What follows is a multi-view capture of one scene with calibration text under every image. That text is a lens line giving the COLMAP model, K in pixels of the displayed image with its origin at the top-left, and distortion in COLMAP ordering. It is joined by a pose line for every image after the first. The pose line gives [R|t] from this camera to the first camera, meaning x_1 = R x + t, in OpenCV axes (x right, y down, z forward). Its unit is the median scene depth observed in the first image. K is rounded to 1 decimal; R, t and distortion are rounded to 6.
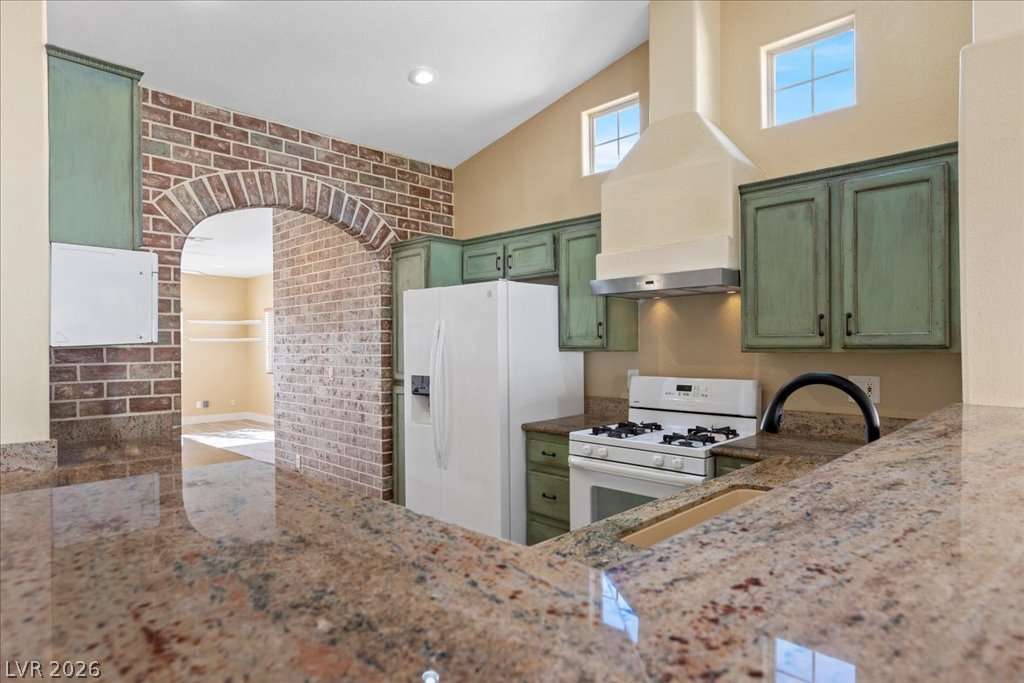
lens RADIAL K [[582.1, 0, 510.3], [0, 582.1, 345.4], [0, 0, 1]] dist [0.004344, 0.003020]
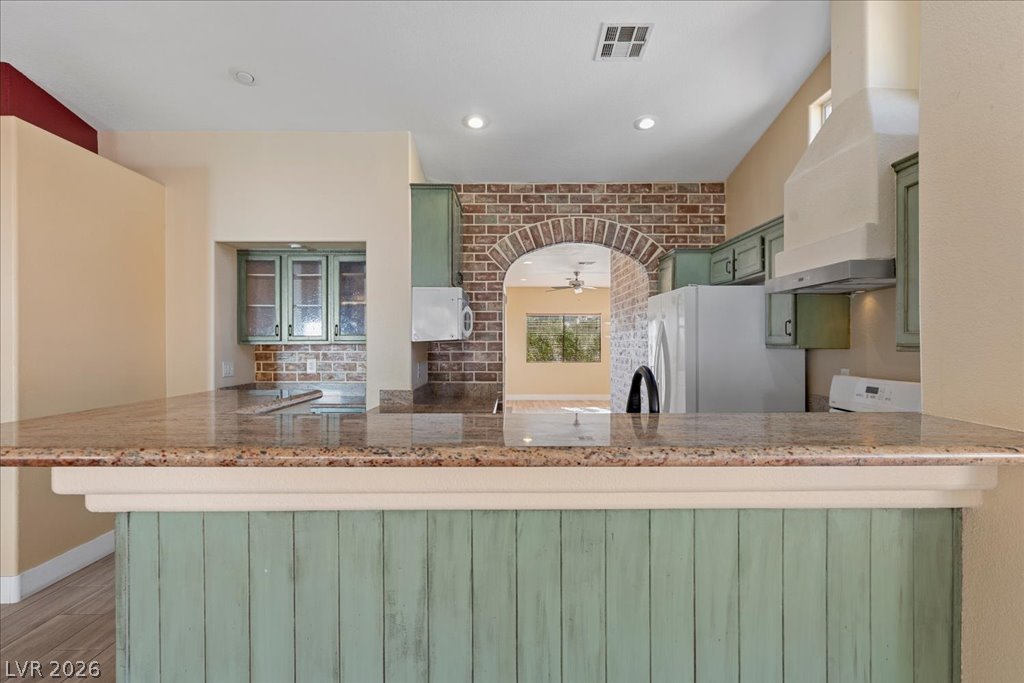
lens RADIAL K [[524.8, 0, 510.3], [0, 524.8, 349.0], [0, 0, 1]] dist [0.001889, -0.000155]
pose [[0.699449, 0.014594, -0.714533, 0.432051], [-0.003983, 0.999856, 0.016522, -0.002271], [0.714671, -0.008710, 0.699406, 0.016966]]
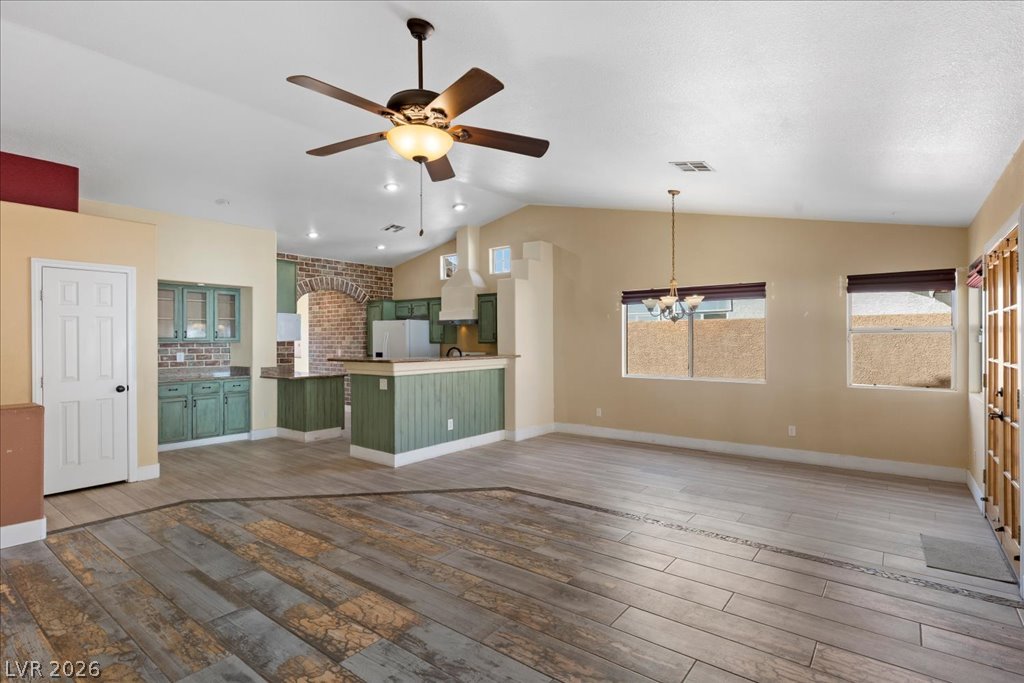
lens RADIAL K [[524.8, 0, 518.2], [0, 524.8, 341.7], [0, 0, 1]] dist [0.001889, -0.000155]
pose [[0.993058, 0.003709, 0.117566, 0.211044], [-0.003934, 0.999991, 0.001684, -0.004682], [-0.117558, -0.002135, 0.993064, -1.576023]]
